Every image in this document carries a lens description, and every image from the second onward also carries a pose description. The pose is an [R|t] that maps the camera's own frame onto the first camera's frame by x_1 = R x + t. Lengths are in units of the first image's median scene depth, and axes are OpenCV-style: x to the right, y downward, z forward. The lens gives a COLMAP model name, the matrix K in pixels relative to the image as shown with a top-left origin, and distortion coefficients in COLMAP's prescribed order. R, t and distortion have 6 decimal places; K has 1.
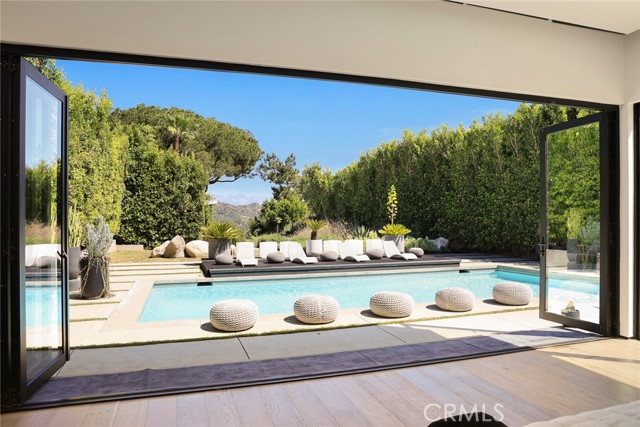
lens RADIAL K [[450.2, 0, 320.0], [0, 450.2, 213.5], [0, 0, 1]] dist [-0.003376, -0.000814]
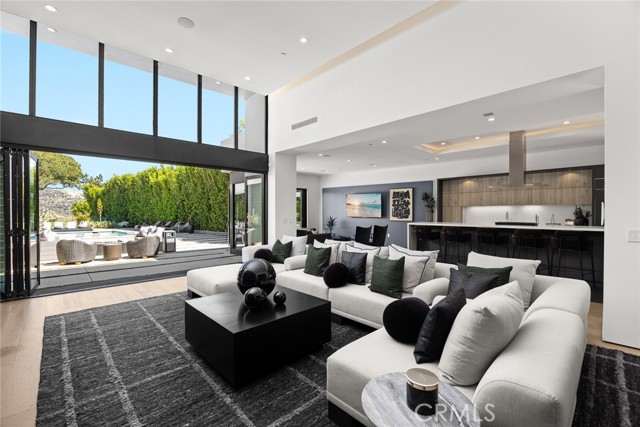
lens RADIAL K [[280.6, 0, 320.0], [0, 280.6, 213.5], [0, 0, 1]] dist [-0.018911, 0.000074]
pose [[0.895064, 0.002507, 0.445932, 0.455547], [-0.009080, 0.999879, 0.012605, -0.013545], [-0.445846, -0.015332, 0.894978, -0.651256]]
